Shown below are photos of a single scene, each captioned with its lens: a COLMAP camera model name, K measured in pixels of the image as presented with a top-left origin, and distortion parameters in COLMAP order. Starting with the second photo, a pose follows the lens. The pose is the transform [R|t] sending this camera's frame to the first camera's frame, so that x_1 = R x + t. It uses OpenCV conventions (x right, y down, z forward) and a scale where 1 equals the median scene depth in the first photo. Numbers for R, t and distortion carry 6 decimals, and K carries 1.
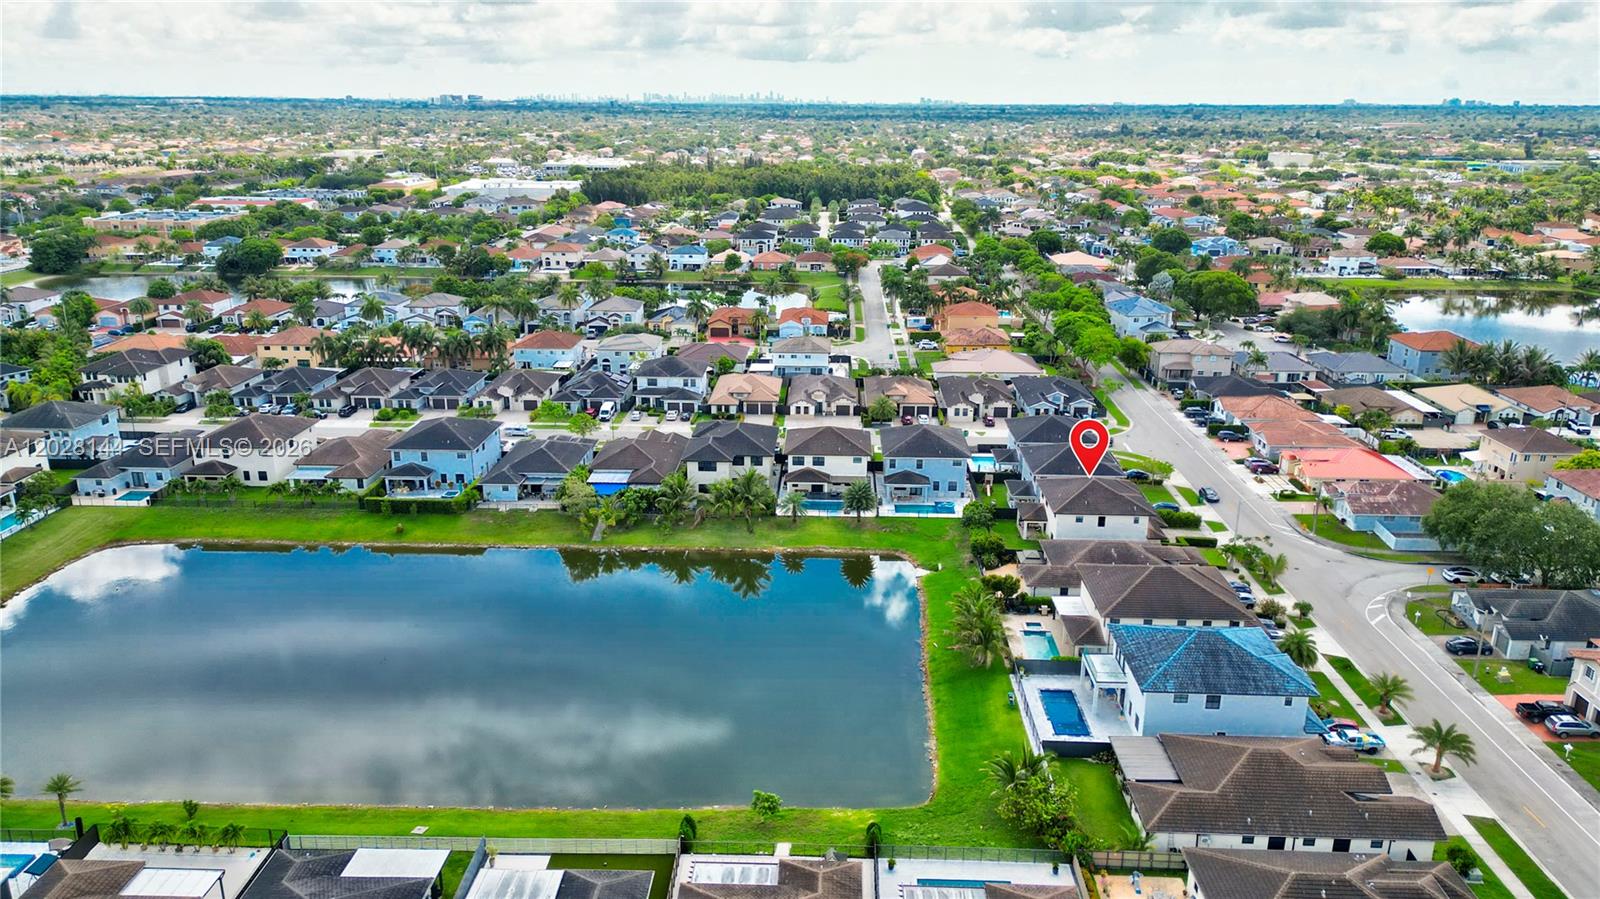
lens RADIAL K [[1114.3, 0, 800.0], [0, 1114.3, 449.5], [0, 0, 1]] dist [0.103284, -0.124469]
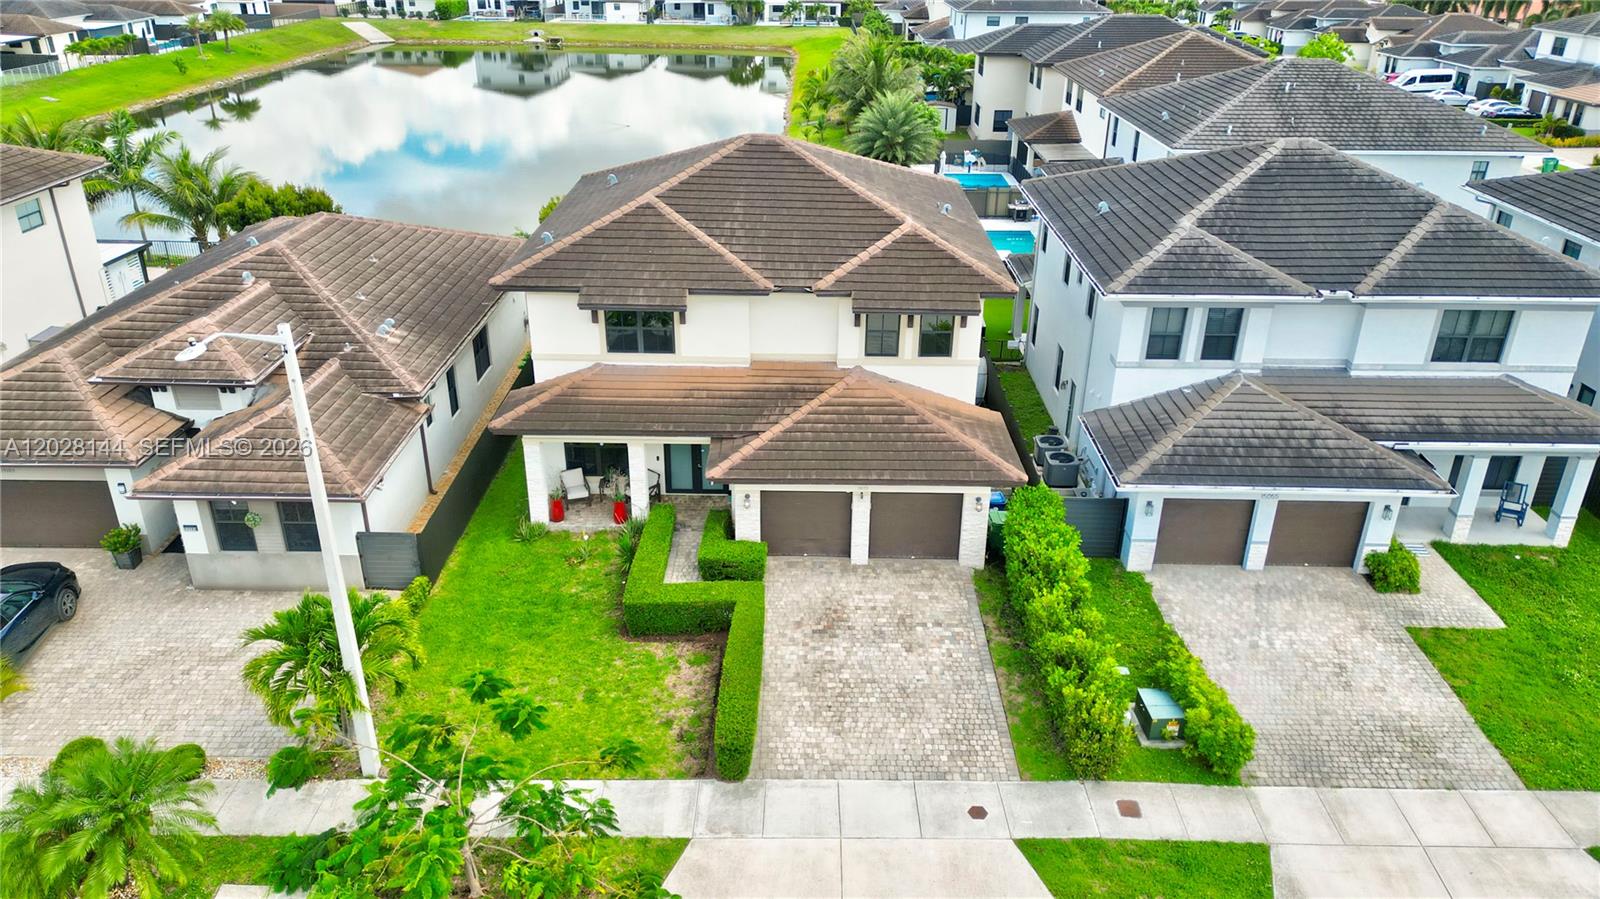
lens RADIAL K [[1107.9, 0, 800.0], [0, 1107.9, 449.5], [0, 0, 1]] dist [0.095727, -0.100250]
pose [[0.036785, 0.428595, -0.902747, 0.416314], [-0.308900, 0.863995, 0.397610, -0.010047], [0.950383, 0.264232, 0.164175, 0.839568]]
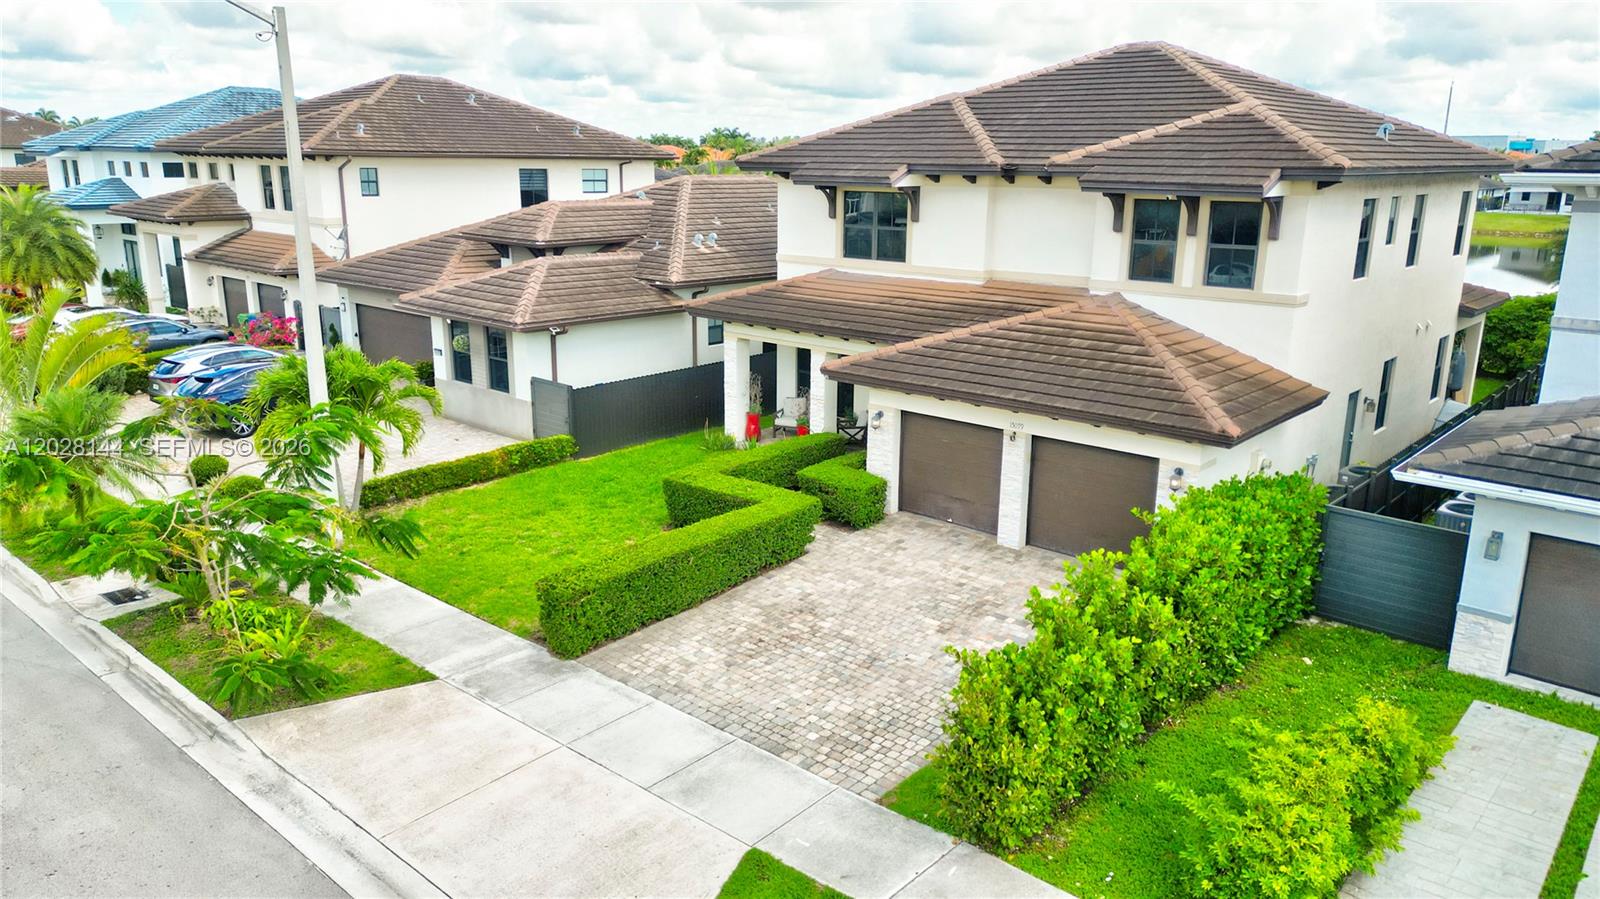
lens RADIAL K [[1107.9, 0, 800.0], [0, 1107.9, 449.5], [0, 0, 1]] dist [0.095727, -0.100250]
pose [[-0.633312, 0.190977, -0.749962, 0.371853], [-0.238793, 0.873564, 0.424103, 0.015717], [0.736134, 0.447675, -0.507635, 0.916283]]
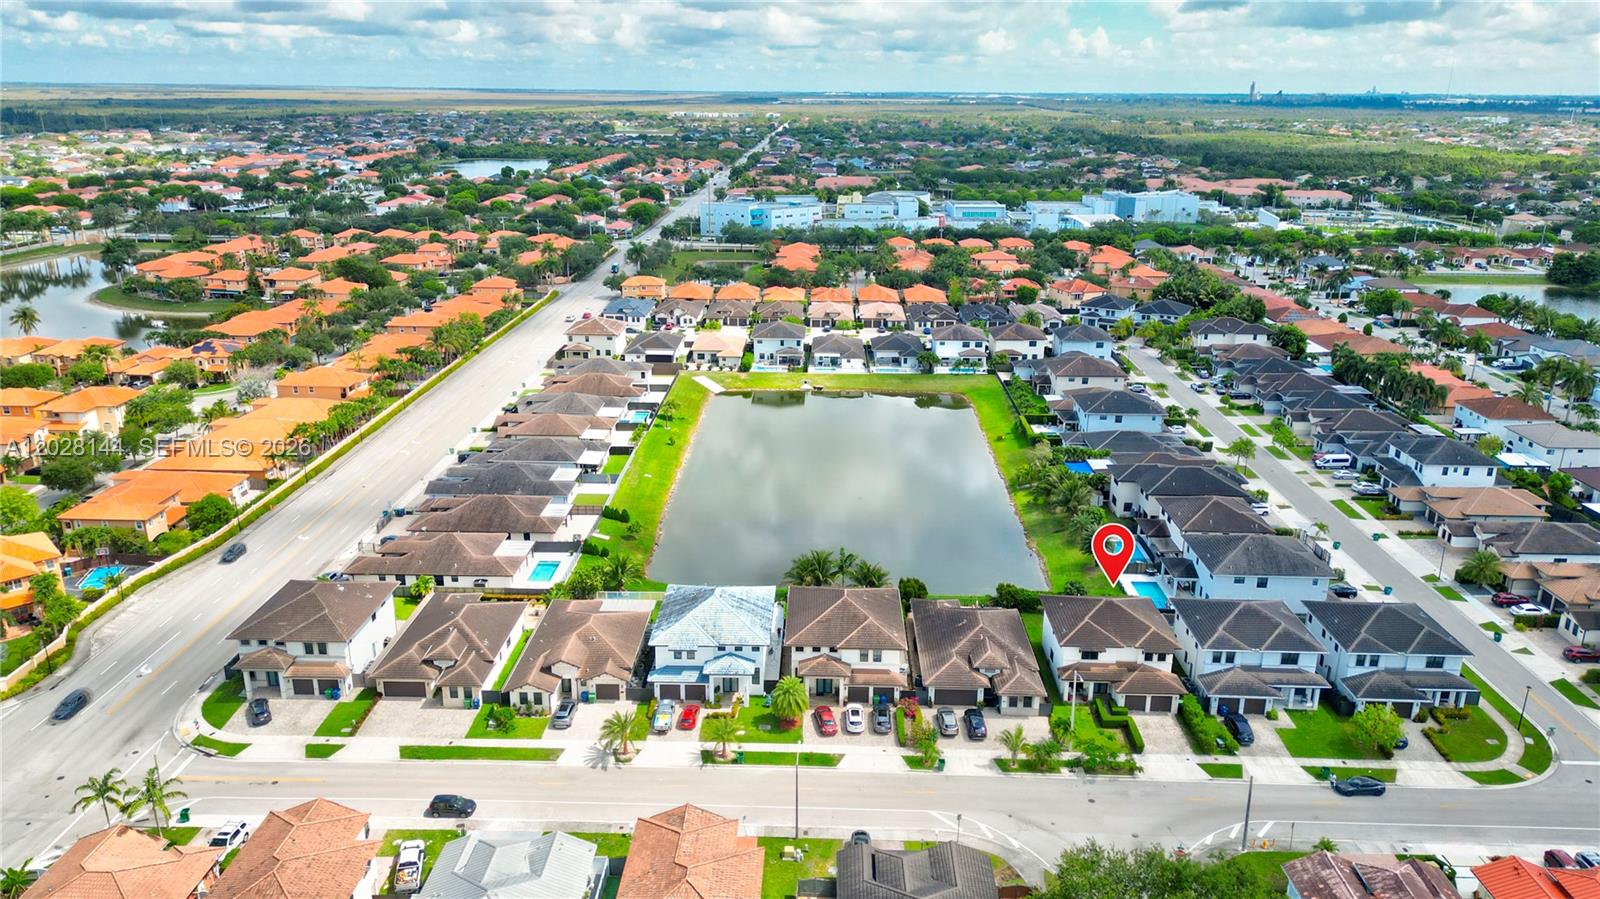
lens RADIAL K [[1108.5, 0, 800.0], [0, 1108.5, 449.5], [0, 0, 1]] dist [0.061051, -0.059847]
pose [[0.015130, 0.304107, -0.952518, 0.889379], [-0.305073, 0.908607, 0.285242, -0.215919], [0.952209, 0.286272, 0.106523, 0.550569]]
